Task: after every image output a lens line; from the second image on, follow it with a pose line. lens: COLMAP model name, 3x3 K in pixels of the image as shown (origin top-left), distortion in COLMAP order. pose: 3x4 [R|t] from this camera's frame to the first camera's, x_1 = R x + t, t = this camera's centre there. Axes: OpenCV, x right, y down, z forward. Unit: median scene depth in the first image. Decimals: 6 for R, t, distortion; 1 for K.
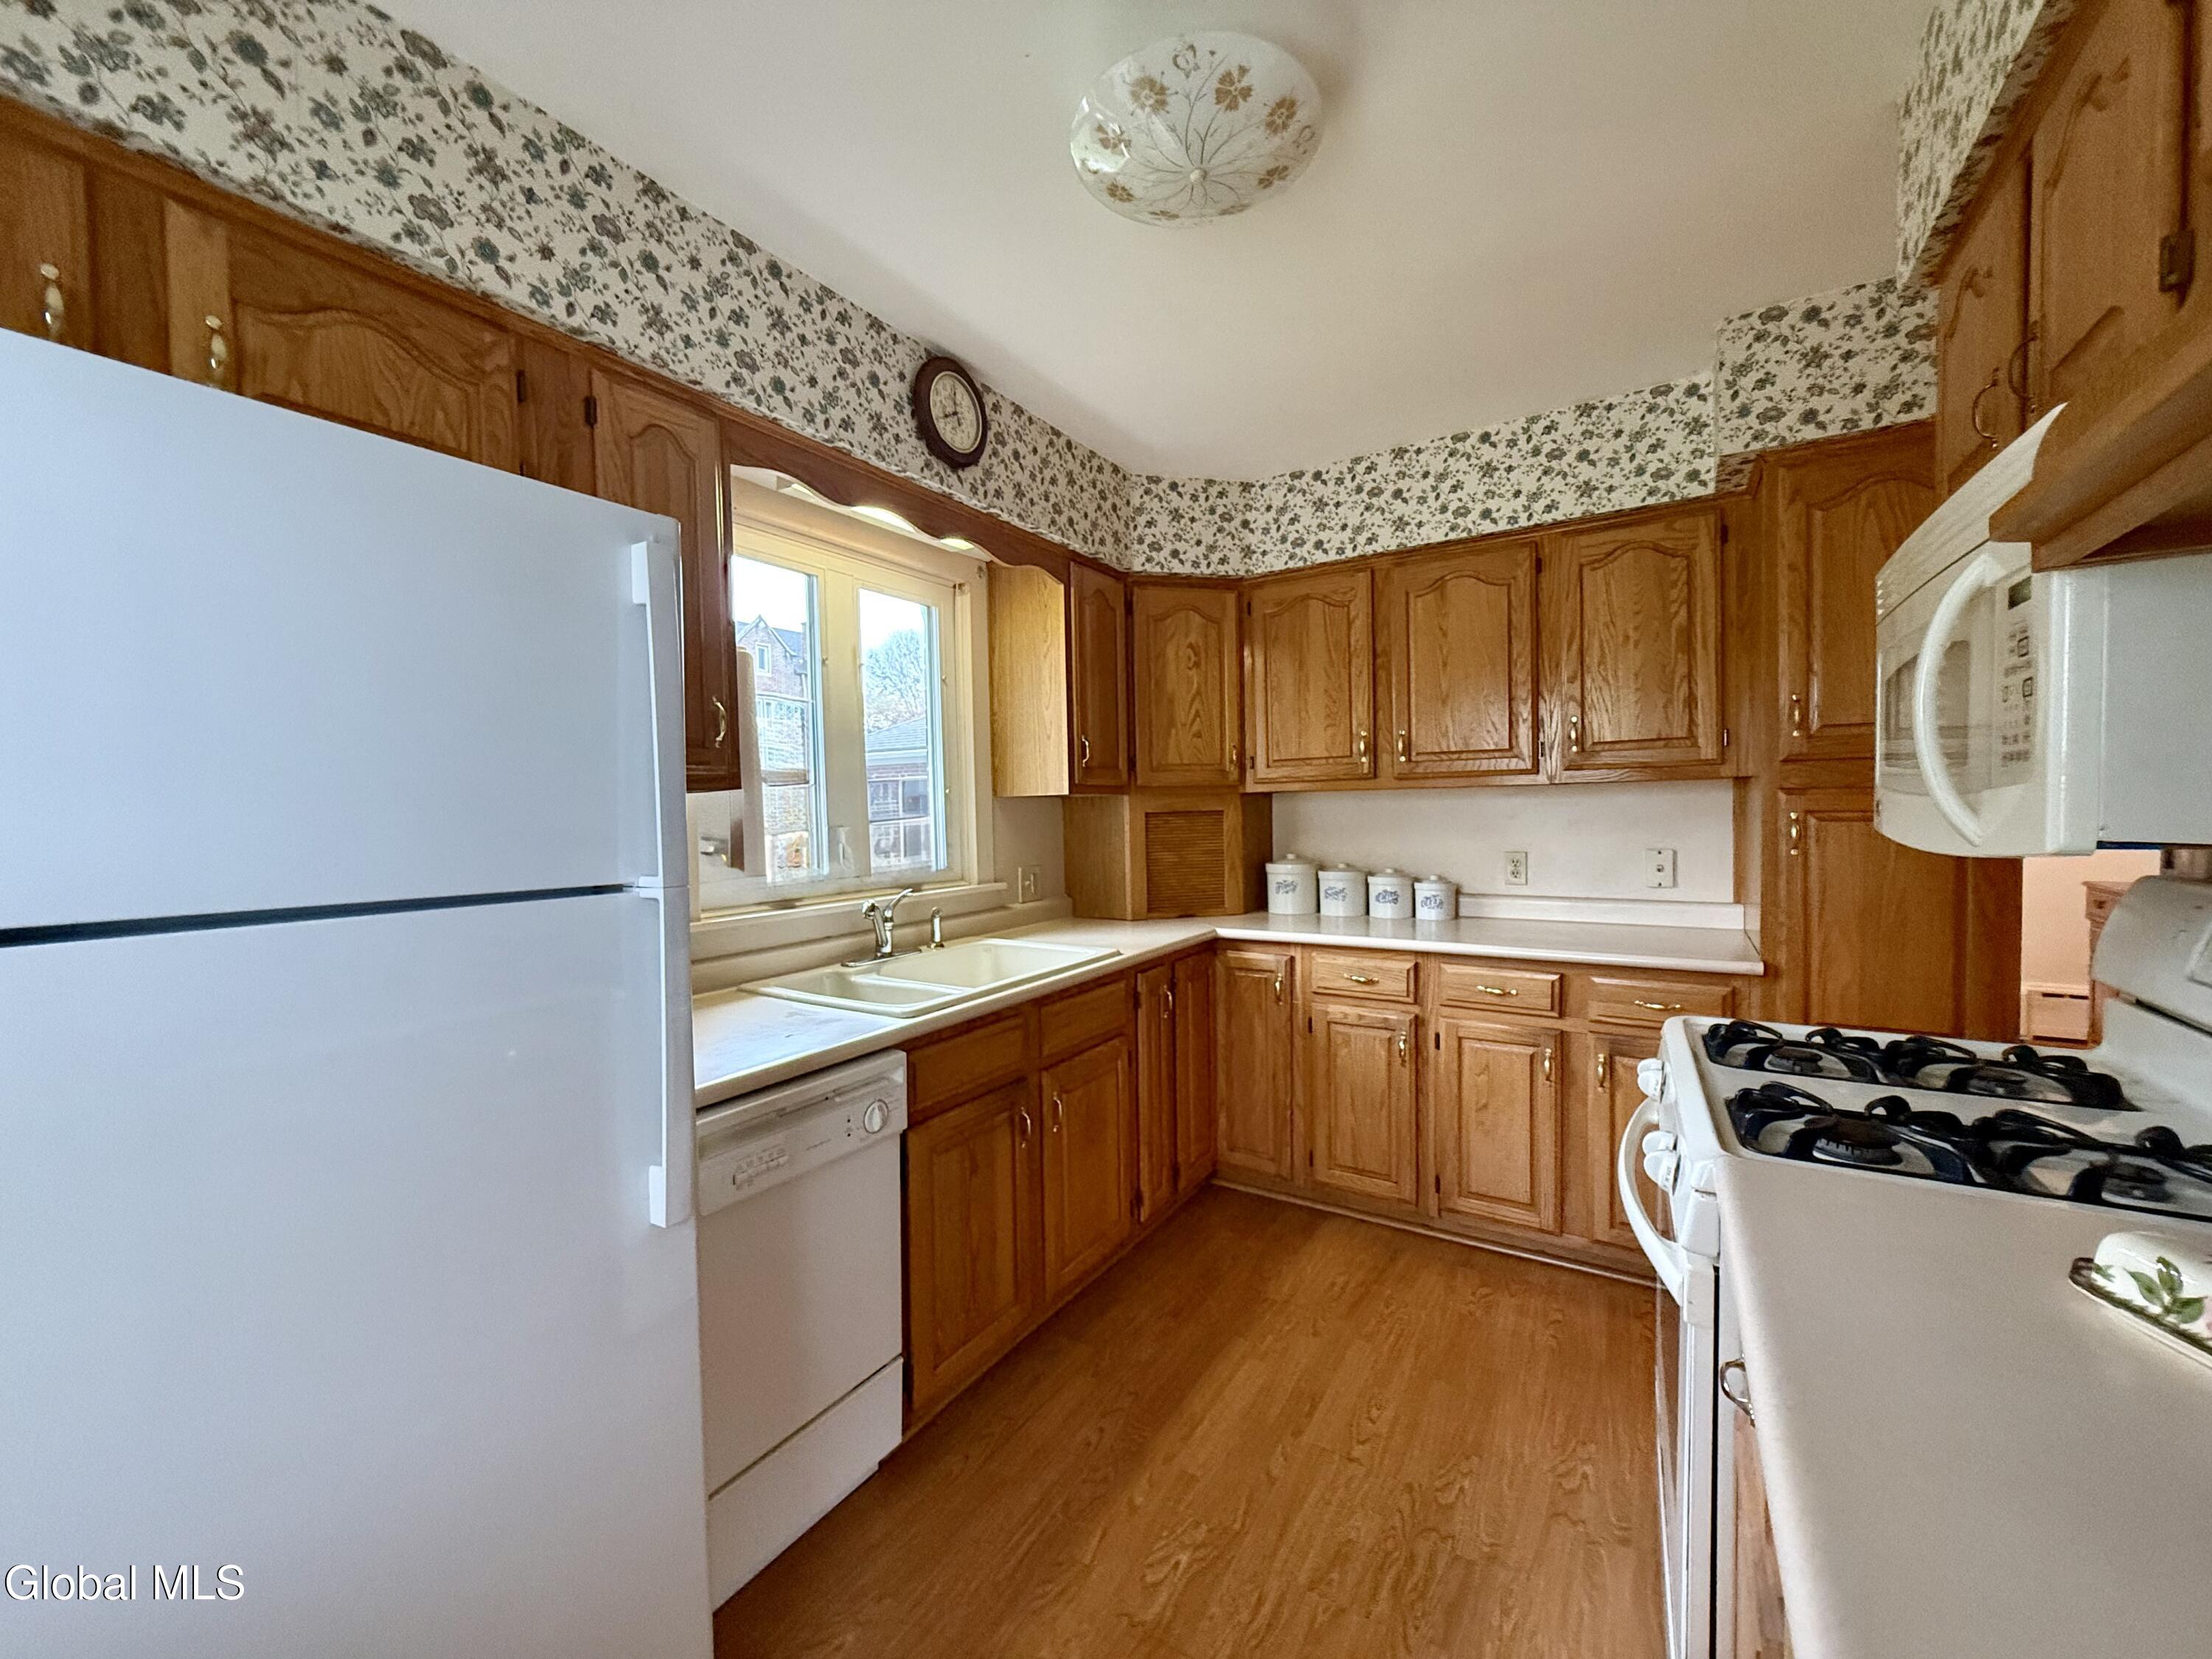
lens RADIAL K [[879.8, 0, 1106.6], [0, 879.8, 832.0], [0, 0, 1]] dist [-0.001442, 0.000351]
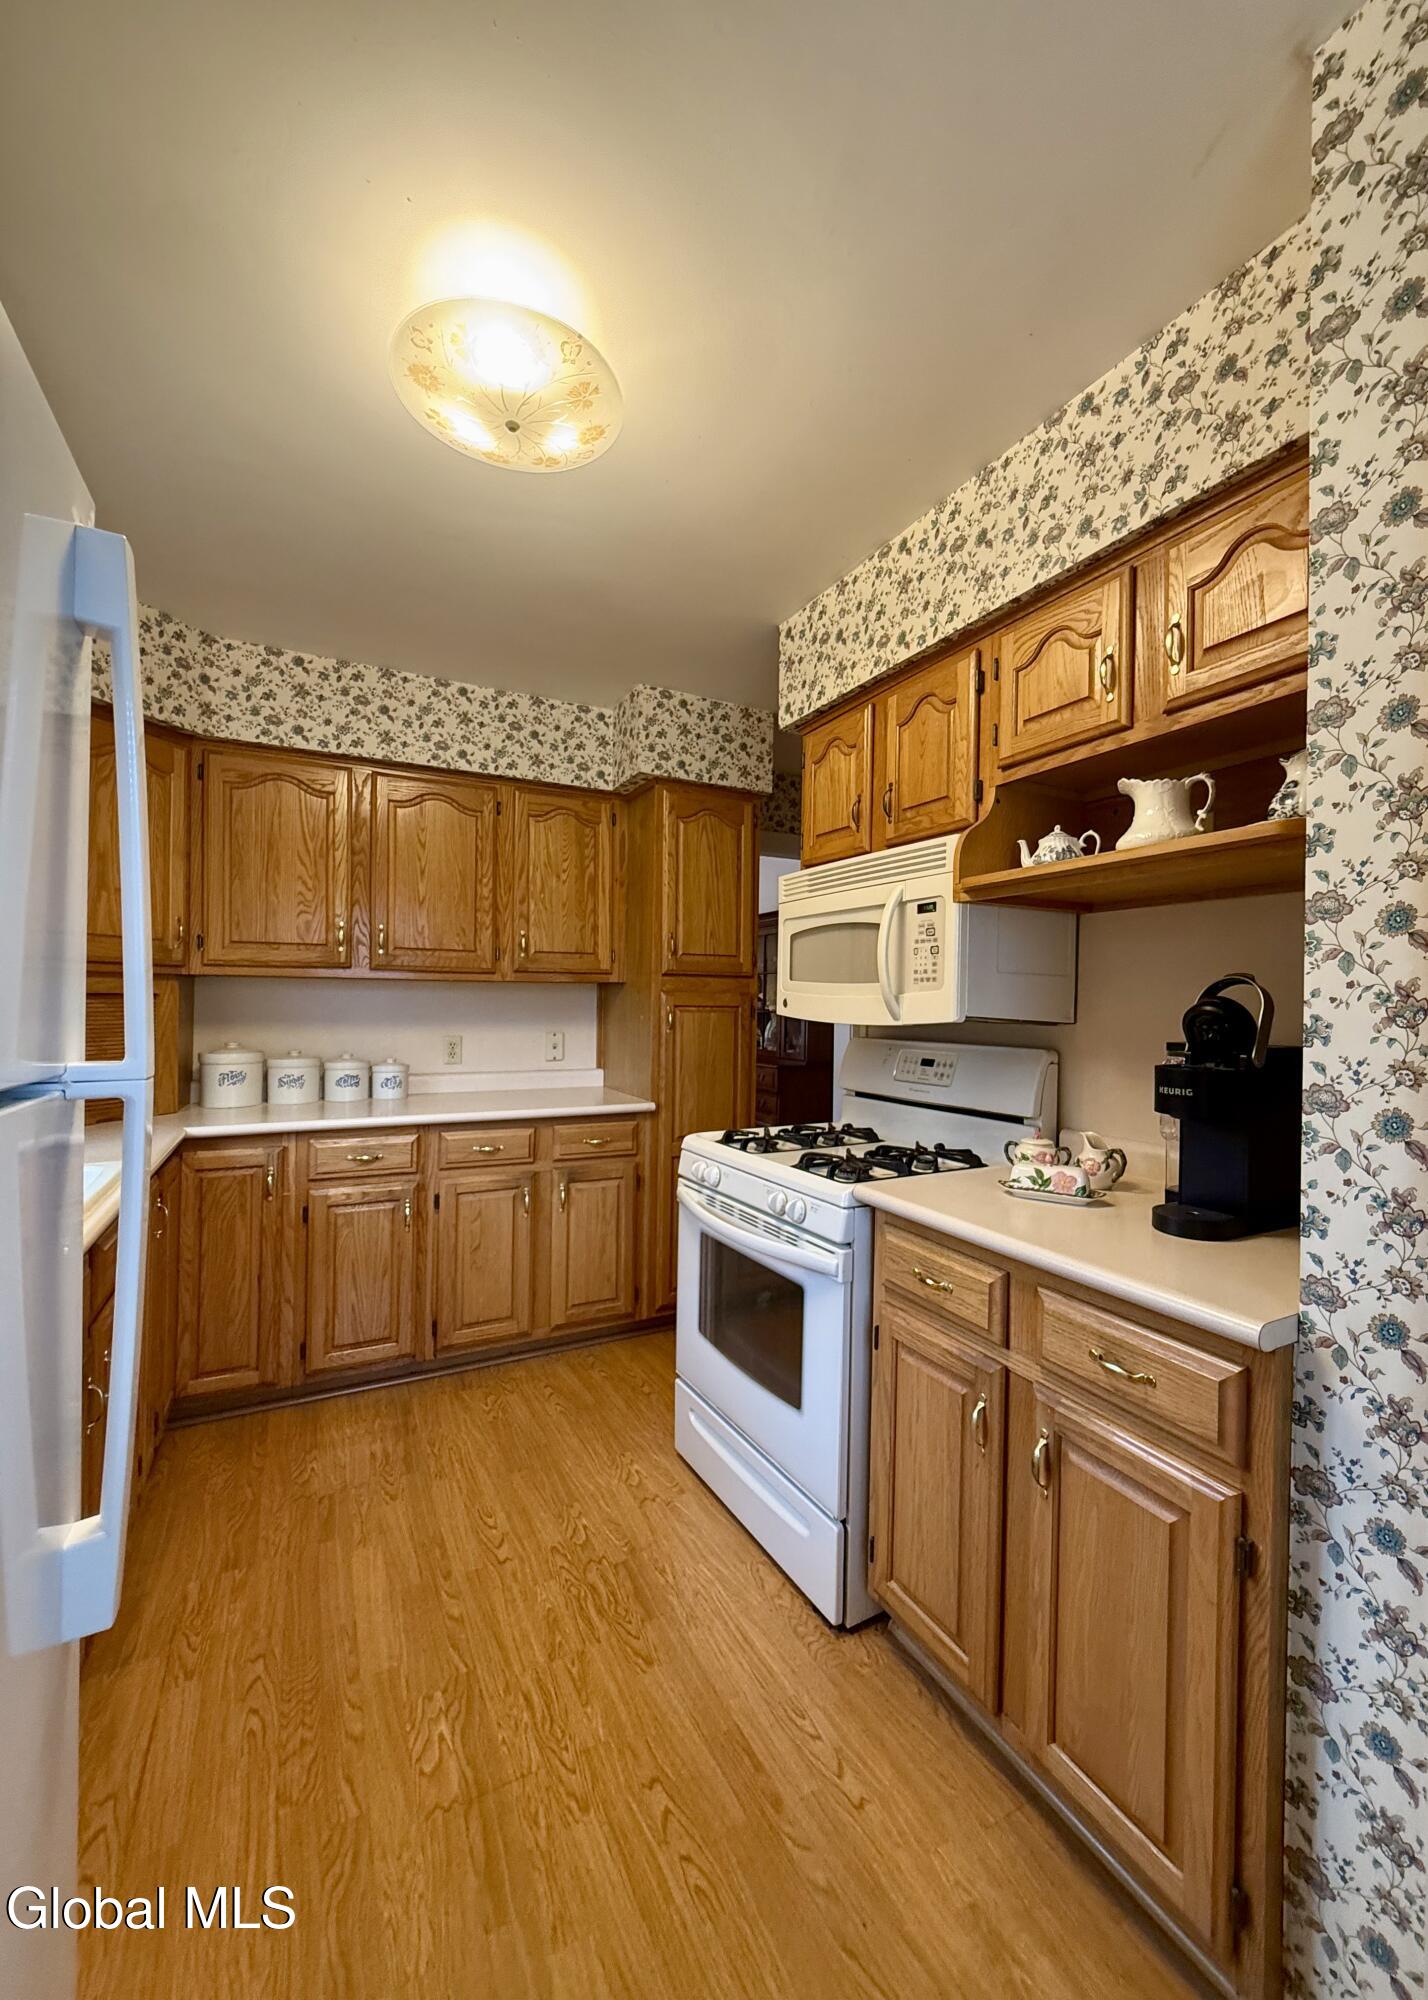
lens RADIAL K [[818.4, 0, 717.9], [0, 818.4, 1003.6], [0, 0, 1]] dist [-0.016442, 0.000496]
pose [[0.478011, 0.024412, 0.878015, -0.387342], [0.003213, 0.999558, -0.029540, 0.014034], [-0.878348, 0.016942, 0.477721, 0.172313]]
